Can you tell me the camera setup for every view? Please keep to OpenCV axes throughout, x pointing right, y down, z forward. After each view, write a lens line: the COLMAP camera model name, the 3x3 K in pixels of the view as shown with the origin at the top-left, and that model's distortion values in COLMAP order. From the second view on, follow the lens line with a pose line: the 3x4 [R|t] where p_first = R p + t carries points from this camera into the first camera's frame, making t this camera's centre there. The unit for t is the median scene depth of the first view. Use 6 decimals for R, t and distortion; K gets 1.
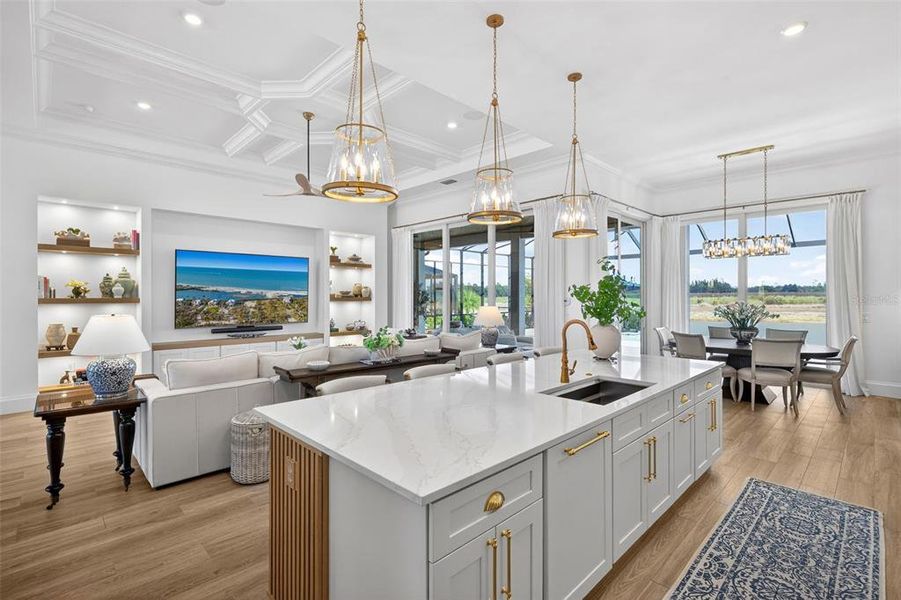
lens RADIAL K [[412.4, 0, 450.5], [0, 412.4, 300.0], [0, 0, 1]] dist [0.000211, -0.000194]
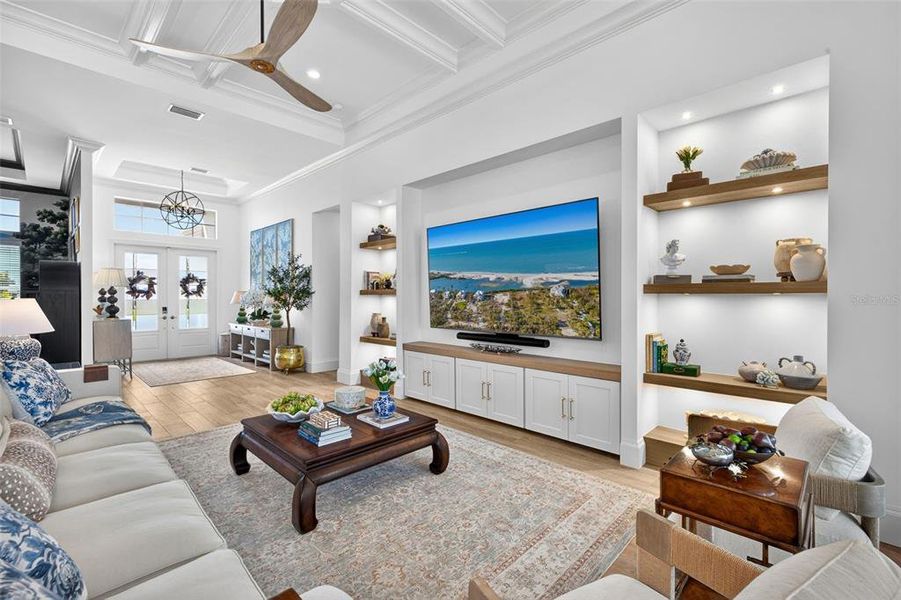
lens RADIAL K [[400.9, 0, 447.9], [0, 400.9, 297.3], [0, 0, 1]] dist [0.010894, 0.000247]
pose [[0.011347, 0.015041, -0.999822, 0.110958], [0.001886, 0.999885, 0.015063, -0.000362], [0.999934, -0.002056, 0.011317, 1.024475]]
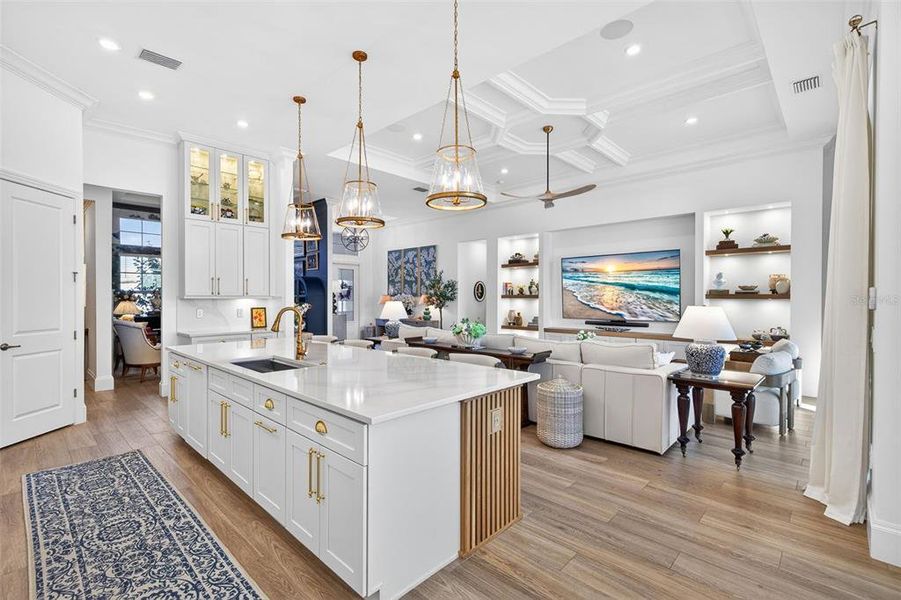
lens RADIAL K [[405.1, 0, 448.7], [0, 405.1, 297.0], [0, 0, 1]] dist [-0.000682, 0.000177]
pose [[0.045703, 0.000090, -0.998955, 0.609751], [-0.010526, 0.999945, -0.000391, 0.006318], [0.998900, 0.010533, 0.045702, 0.574759]]
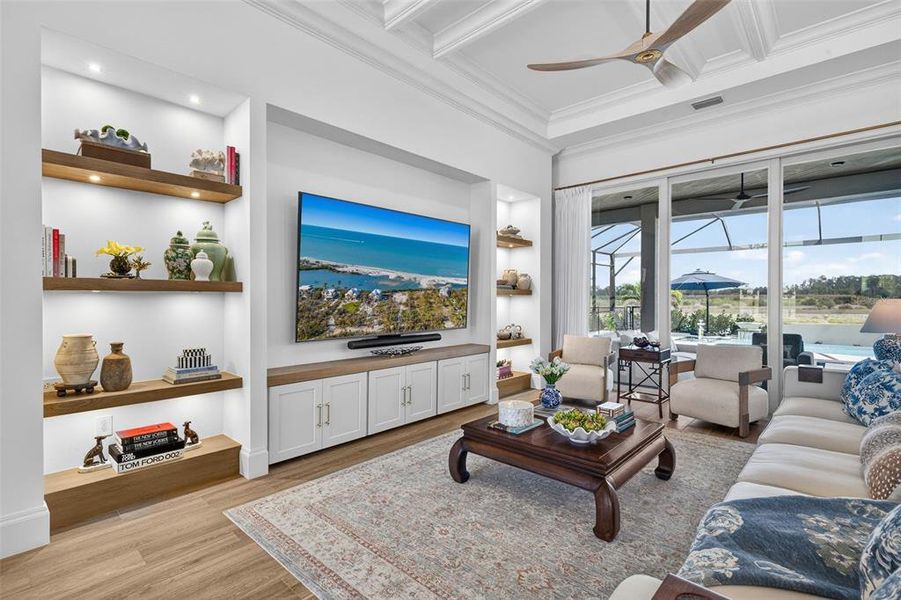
lens RADIAL K [[422.5, 0, 454.9], [0, 422.5, 302.1], [0, 0, 1]] dist [0.001482, -0.000114]
pose [[0.998300, 0.010163, 0.057398, -0.495938], [-0.010722, 0.999898, 0.009428, 0.010743], [-0.057296, -0.010027, 0.998307, 0.446928]]
